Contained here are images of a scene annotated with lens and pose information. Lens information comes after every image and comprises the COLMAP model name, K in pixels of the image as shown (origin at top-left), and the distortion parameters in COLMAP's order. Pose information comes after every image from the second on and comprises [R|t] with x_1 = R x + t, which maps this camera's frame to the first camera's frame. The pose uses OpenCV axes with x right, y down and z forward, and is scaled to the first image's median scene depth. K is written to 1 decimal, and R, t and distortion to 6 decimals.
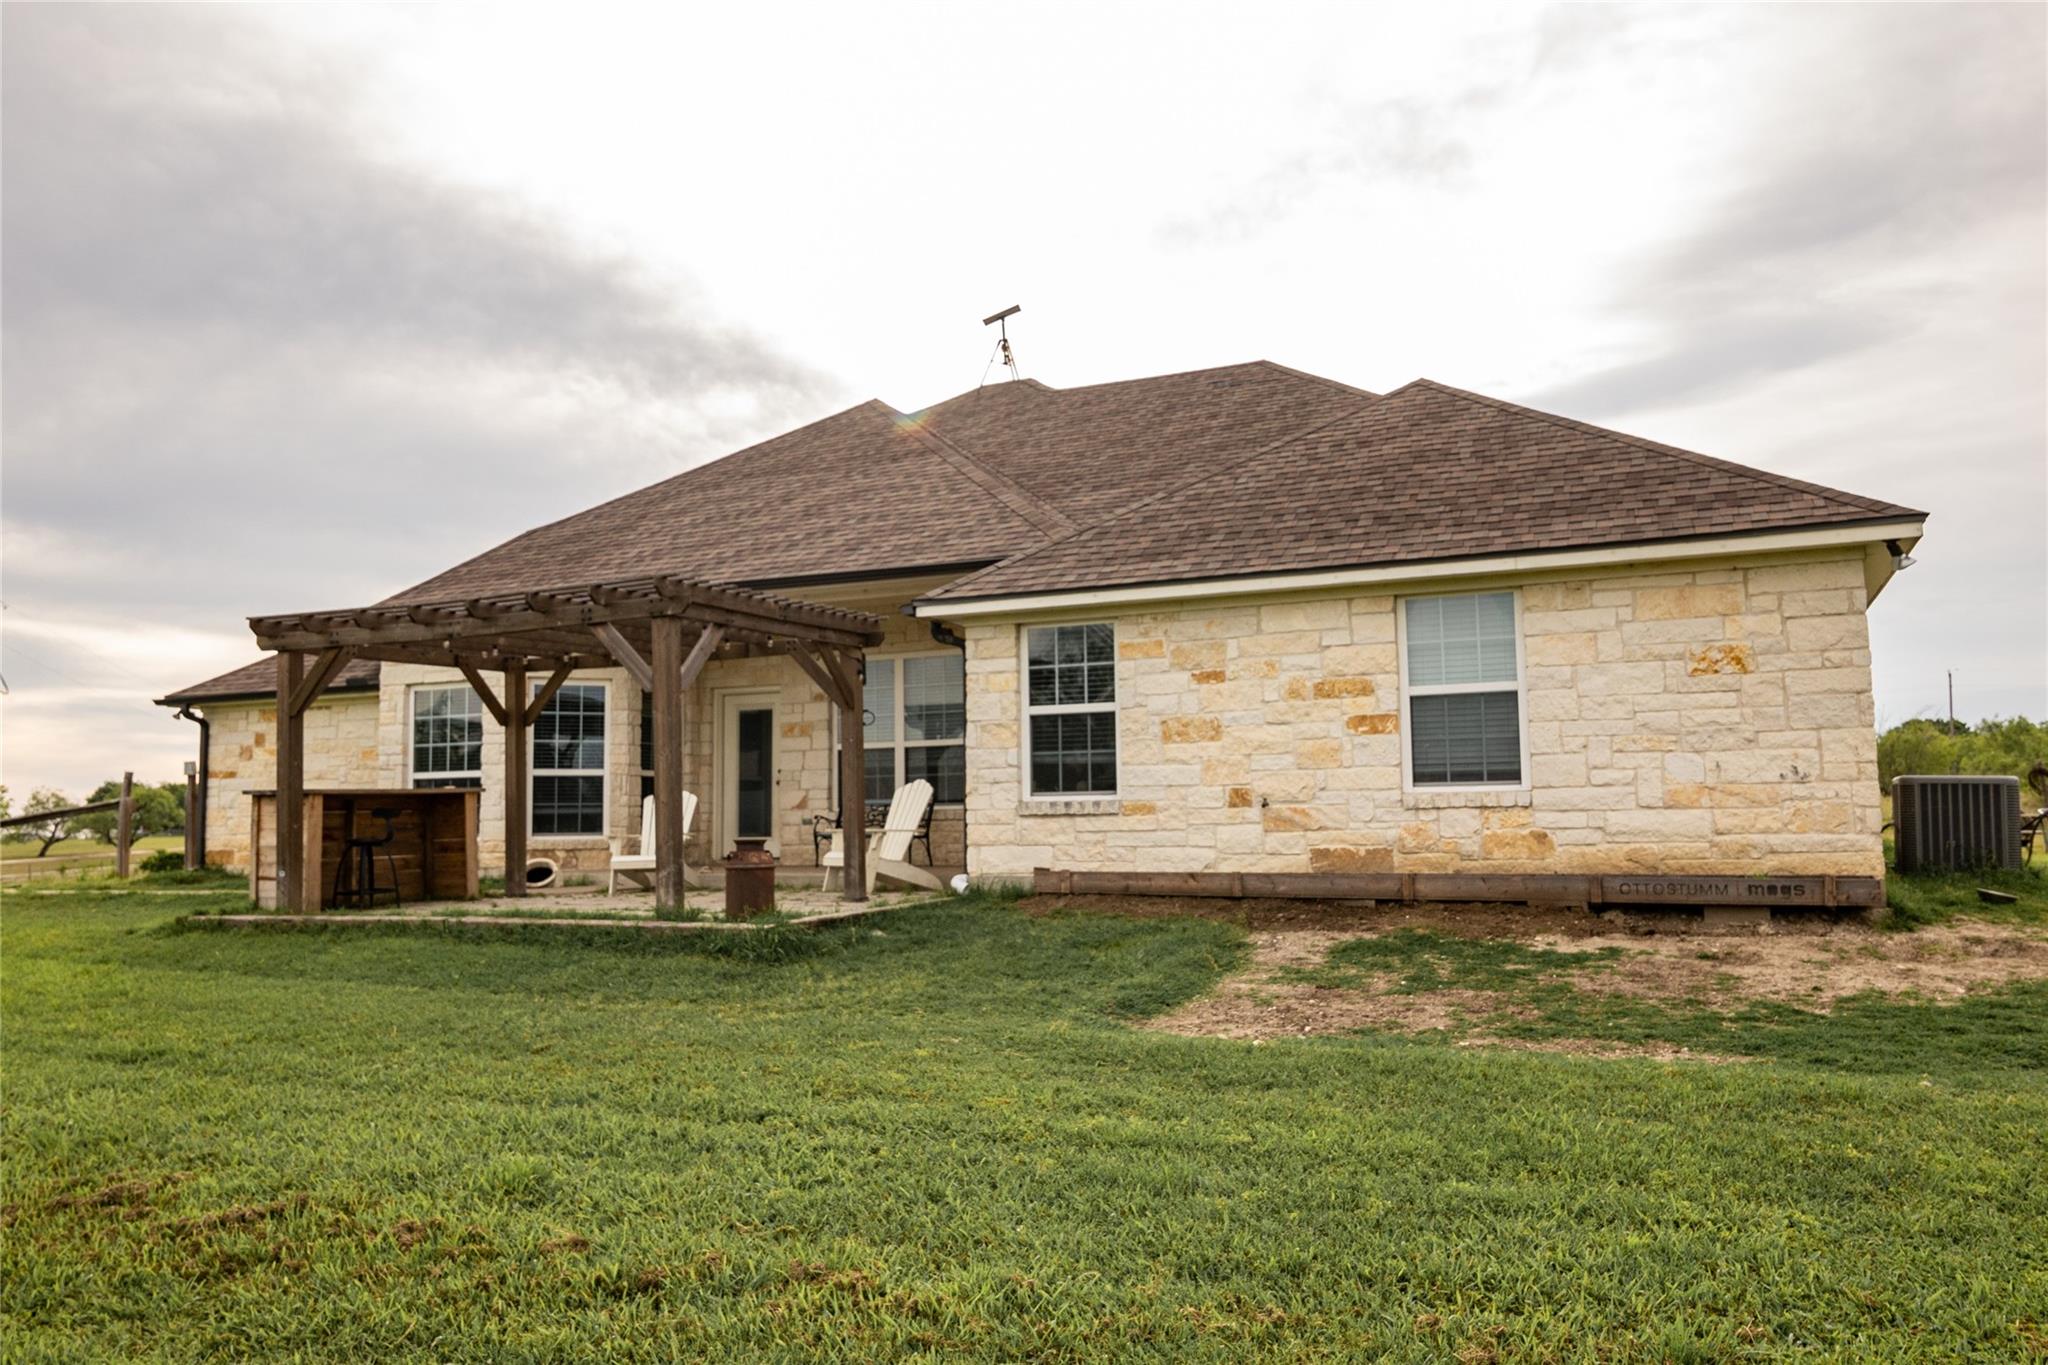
lens RADIAL K [[1562.2, 0, 1023.4], [0, 1562.2, 674.2], [0, 0, 1]] dist [0.008888, 0.003088]
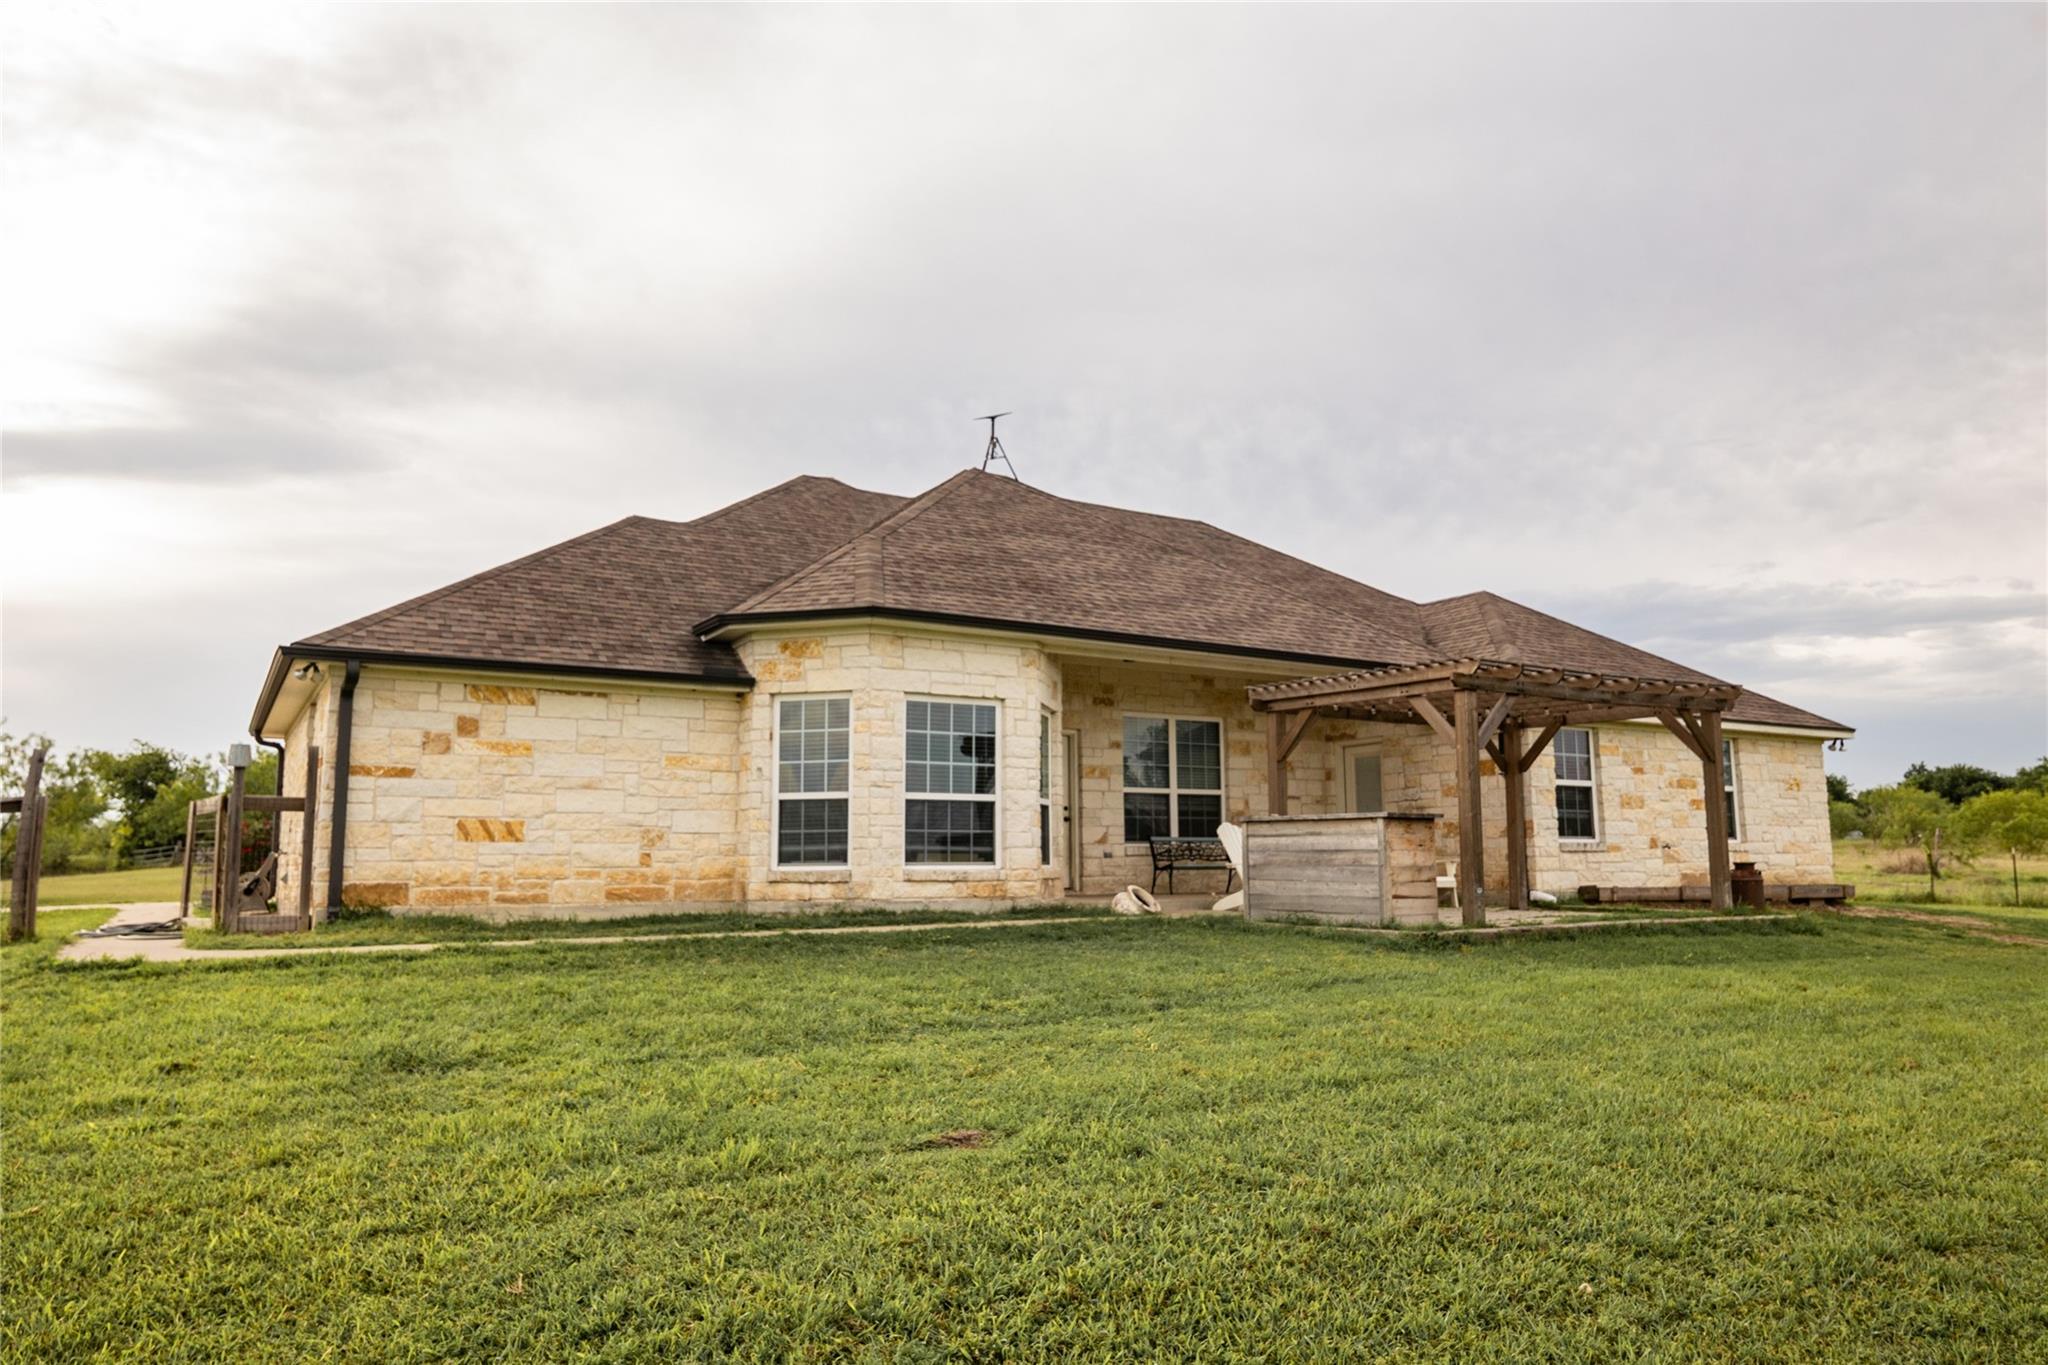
lens RADIAL K [[1372.0, 0, 1023.1], [0, 1372.0, 697.2], [0, 0, 1]] dist [-0.005939, -0.000068]
pose [[0.528196, 0.113515, 0.841500, -1.395855], [-0.082961, 0.993181, -0.081903, 0.093335], [-0.845060, -0.026551, 0.534012, 0.731424]]
